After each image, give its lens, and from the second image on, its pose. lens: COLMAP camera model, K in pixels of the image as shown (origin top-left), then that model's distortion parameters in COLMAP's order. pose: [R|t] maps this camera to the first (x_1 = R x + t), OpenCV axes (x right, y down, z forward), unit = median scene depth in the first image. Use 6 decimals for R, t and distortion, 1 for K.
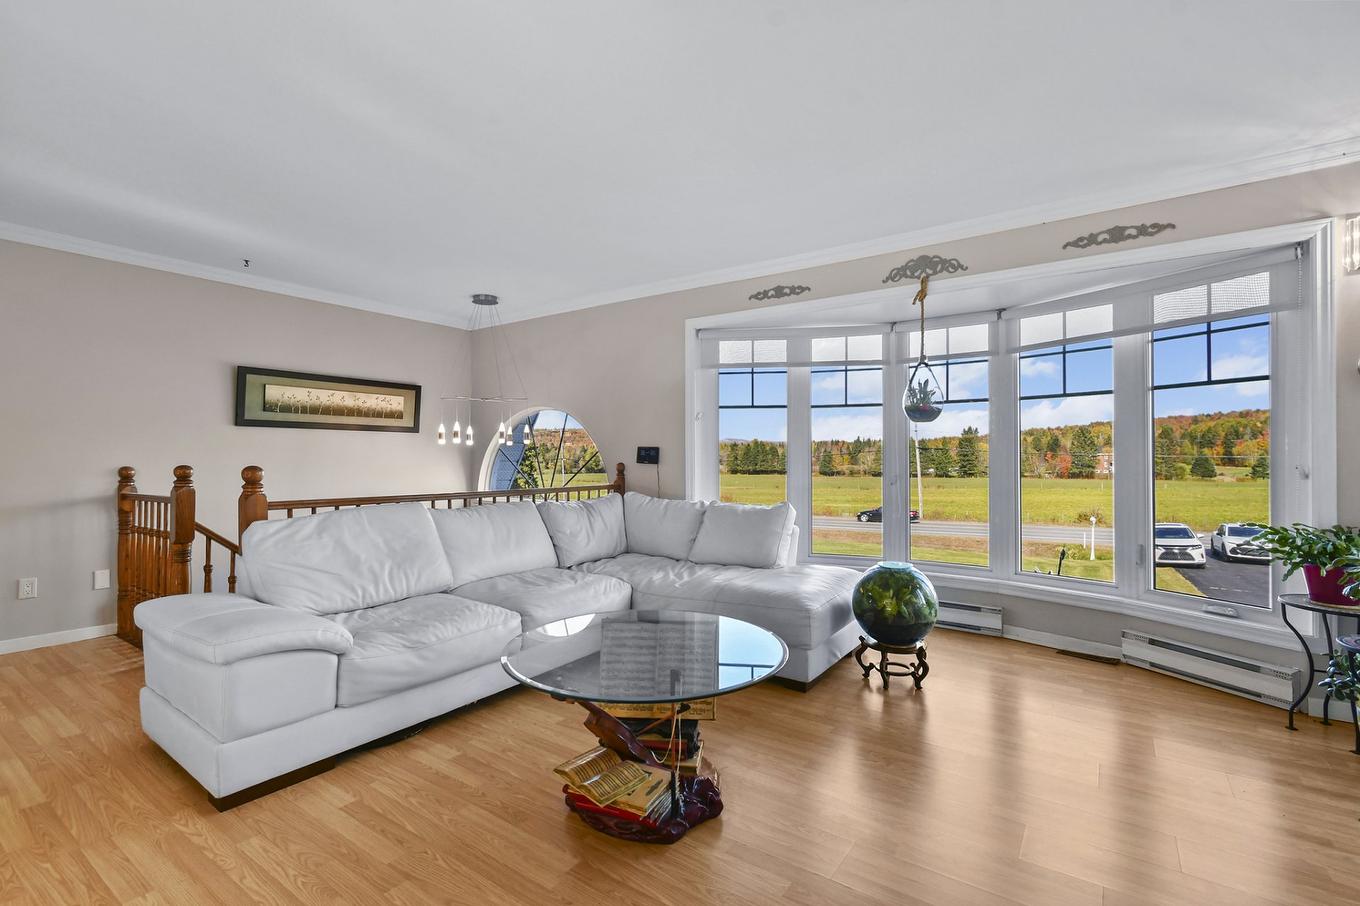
lens RADIAL K [[608.8, 0, 680.0], [0, 608.8, 453.0], [0, 0, 1]] dist [0.000077, 0.000049]
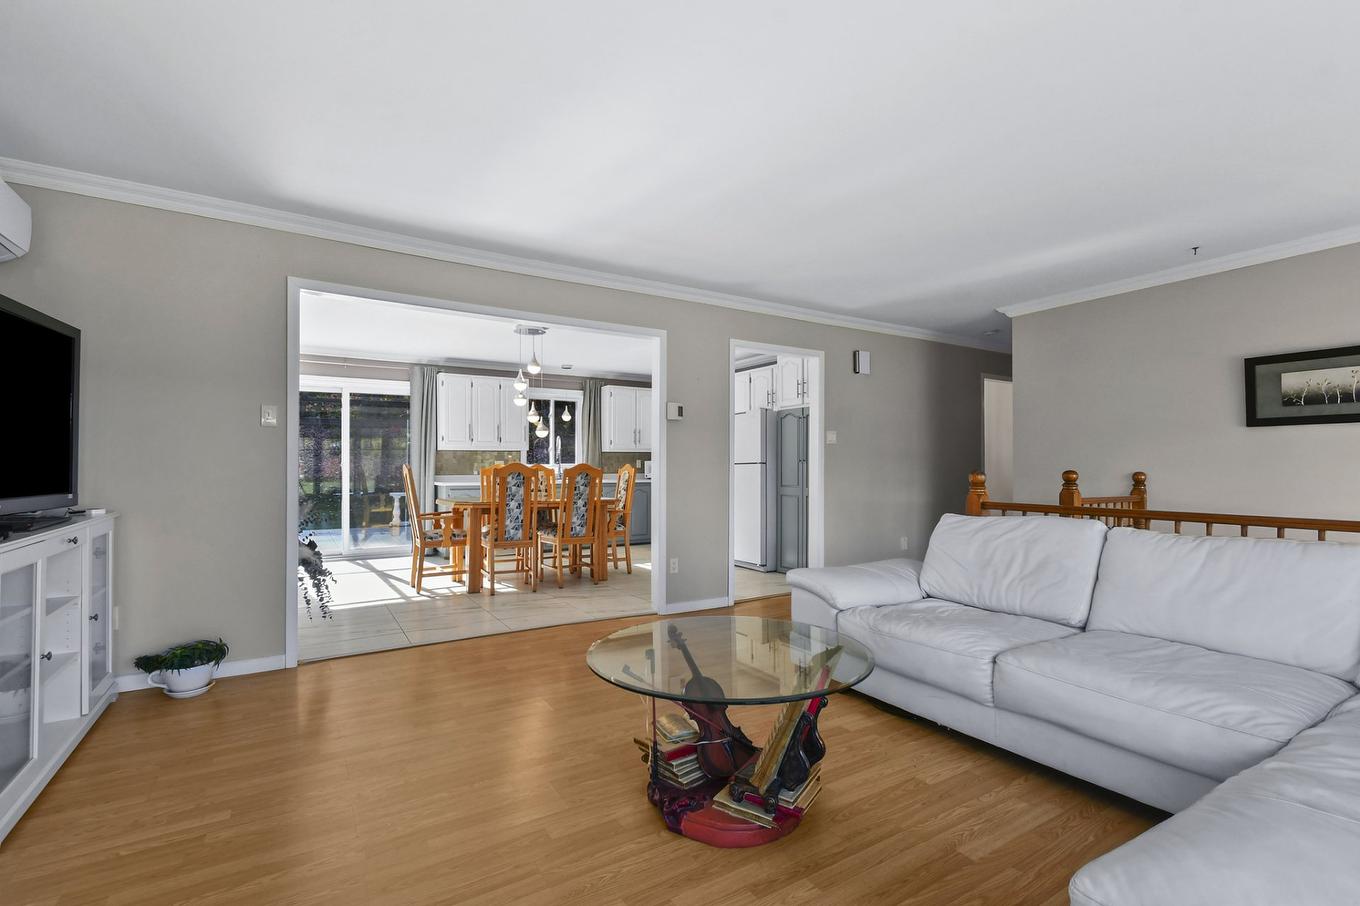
lens RADIAL K [[608.8, 0, 680.0], [0, 608.8, 453.0], [0, 0, 1]] dist [0.000077, 0.000049]
pose [[-0.400500, -0.015871, -0.916159, 0.398873], [0.003179, 0.999820, -0.018710, 0.006873], [0.916291, -0.010406, -0.400377, 0.597701]]
